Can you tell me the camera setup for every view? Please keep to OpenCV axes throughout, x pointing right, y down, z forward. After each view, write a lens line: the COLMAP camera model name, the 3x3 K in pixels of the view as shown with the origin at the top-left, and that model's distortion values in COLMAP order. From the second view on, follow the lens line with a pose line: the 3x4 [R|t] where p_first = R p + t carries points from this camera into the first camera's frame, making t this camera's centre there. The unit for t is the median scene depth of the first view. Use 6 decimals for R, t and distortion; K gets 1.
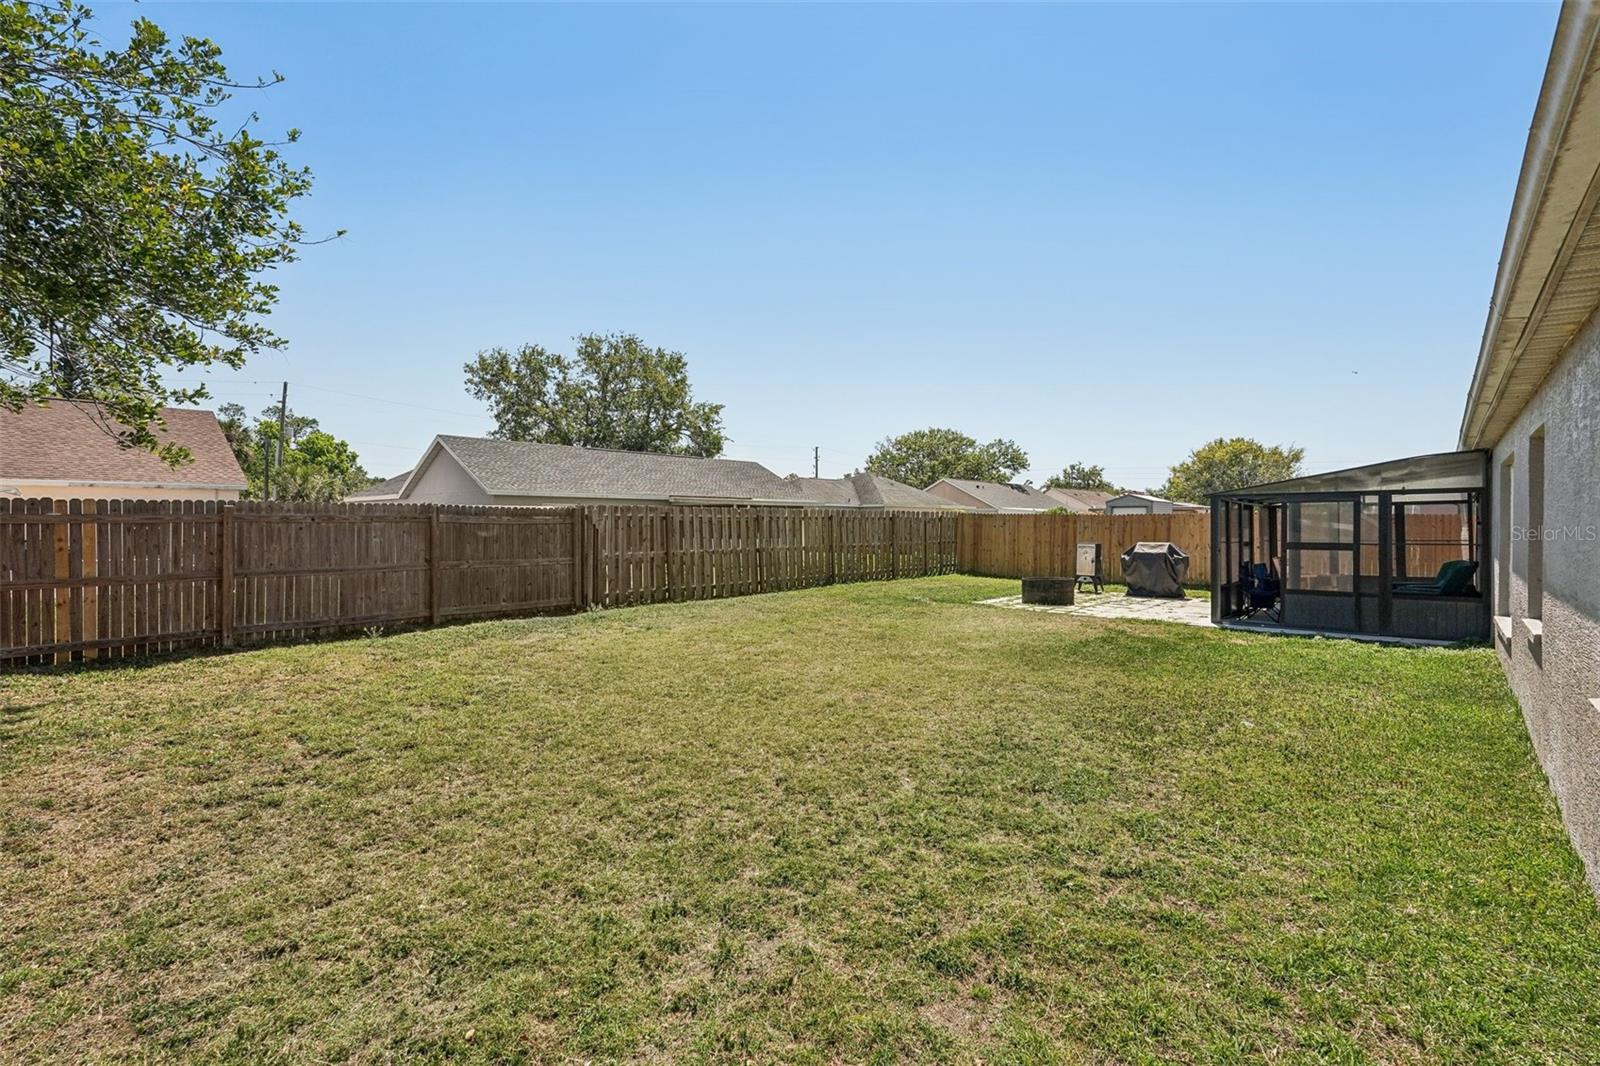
lens RADIAL K [[725.6, 0, 800.0], [0, 725.6, 533.0], [0, 0, 1]] dist [0.004208, 0.000498]
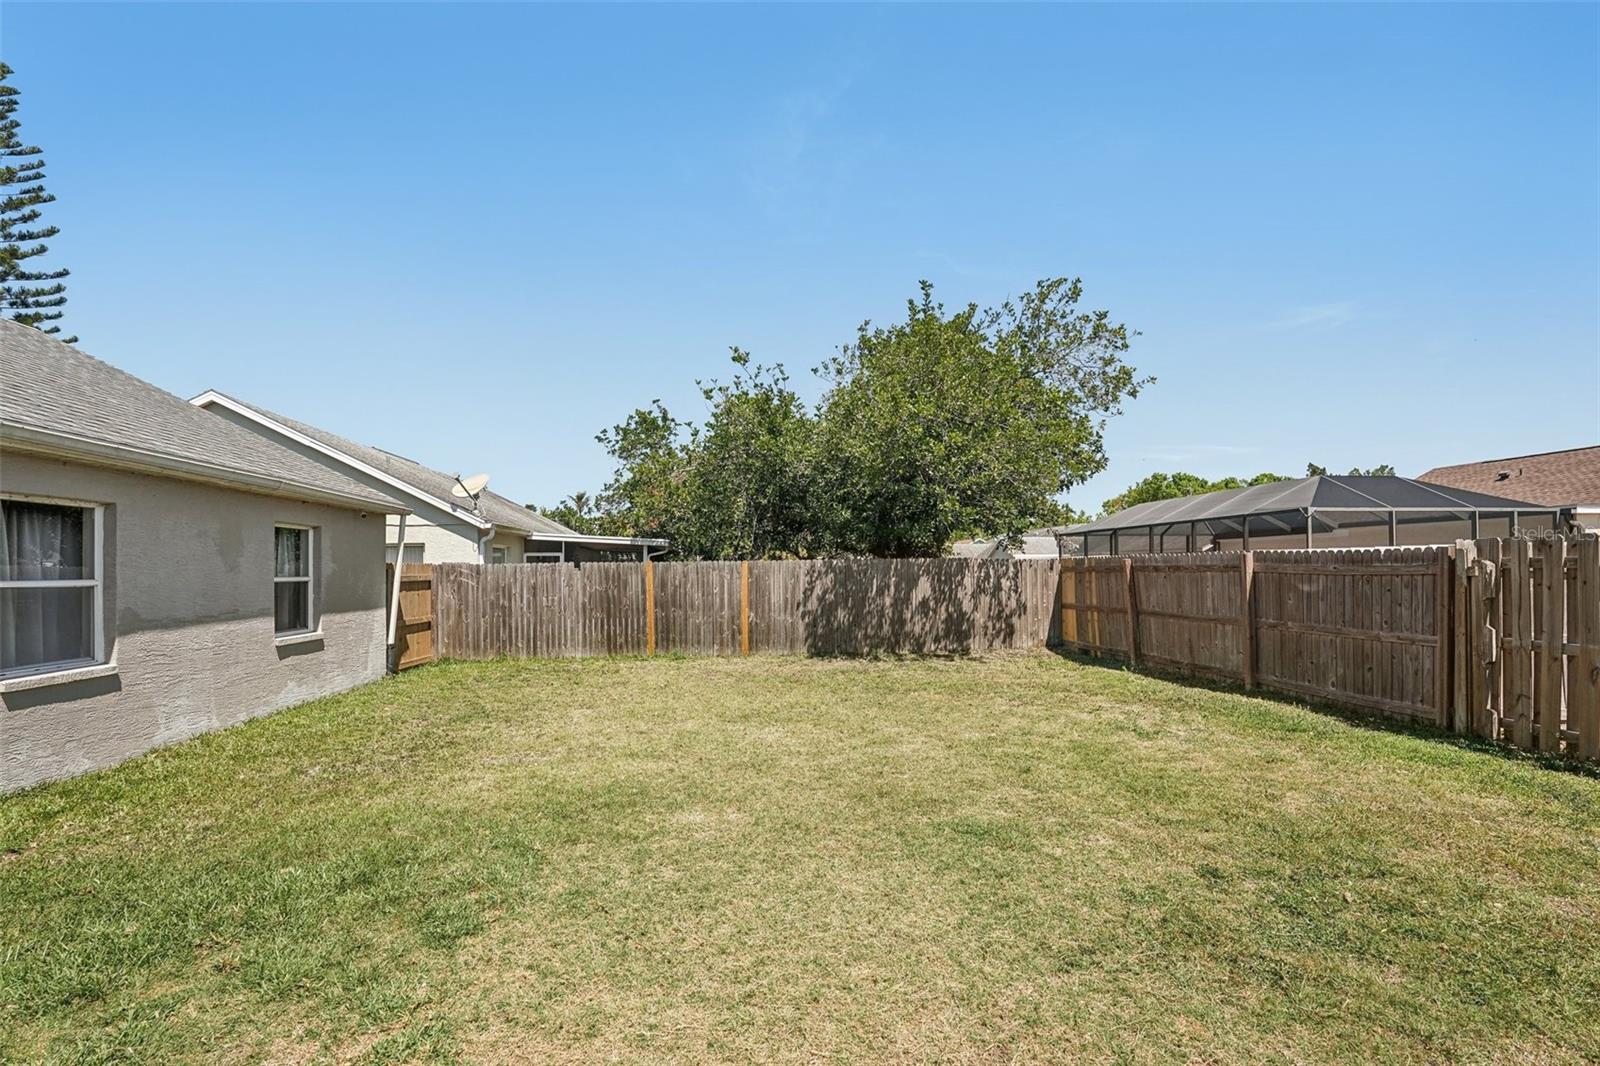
lens RADIAL K [[743.0, 0, 799.9], [0, 743.0, 559.3], [0, 0, 1]] dist [-0.001171, 0.000098]
pose [[-0.681164, -0.008332, -0.732084, 0.082860], [-0.010957, 0.999939, -0.001185, -0.003669], [0.732049, 0.007214, -0.681213, 0.196932]]
